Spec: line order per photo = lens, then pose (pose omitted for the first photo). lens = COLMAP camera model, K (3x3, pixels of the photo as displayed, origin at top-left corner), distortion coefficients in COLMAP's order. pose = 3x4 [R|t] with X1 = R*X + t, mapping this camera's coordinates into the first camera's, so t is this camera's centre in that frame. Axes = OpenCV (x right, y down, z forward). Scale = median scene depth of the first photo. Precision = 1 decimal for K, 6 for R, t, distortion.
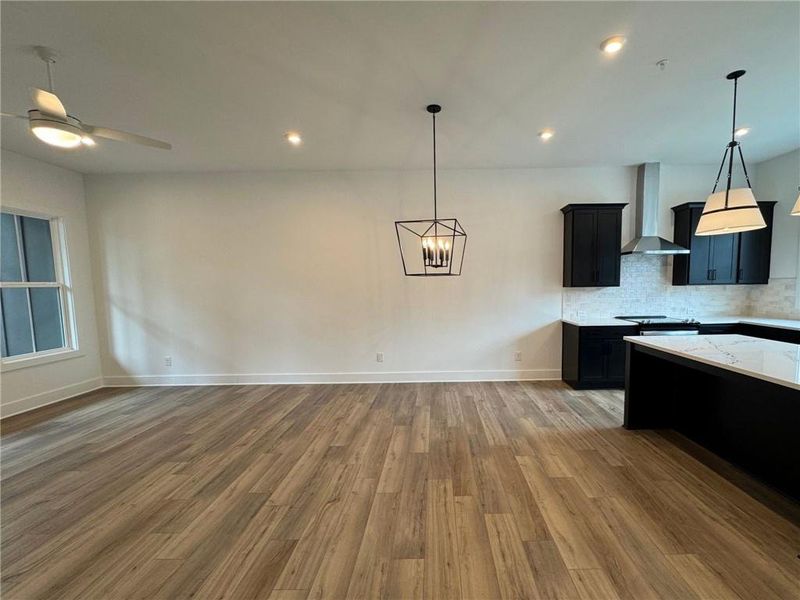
lens RADIAL K [[341.3, 0, 410.2], [0, 341.3, 302.9], [0, 0, 1]] dist [-0.004704, -0.001469]
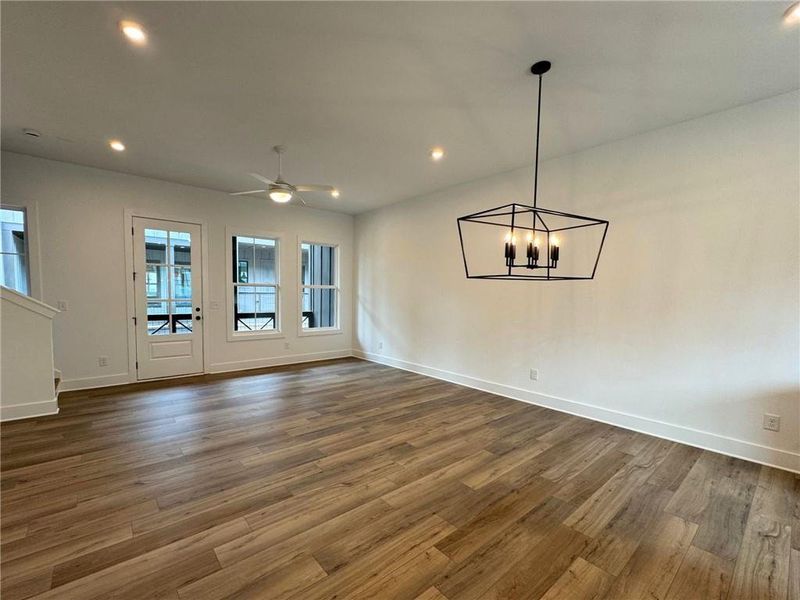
lens RADIAL K [[322.1, 0, 393.8], [0, 322.1, 305.8], [0, 0, 1]] dist [-0.004779, 0.000577]
pose [[0.681470, 0.053803, -0.729866, 0.362053], [-0.063806, 0.997864, 0.013984, -0.006905], [0.729060, 0.037040, 0.683447, 0.233289]]
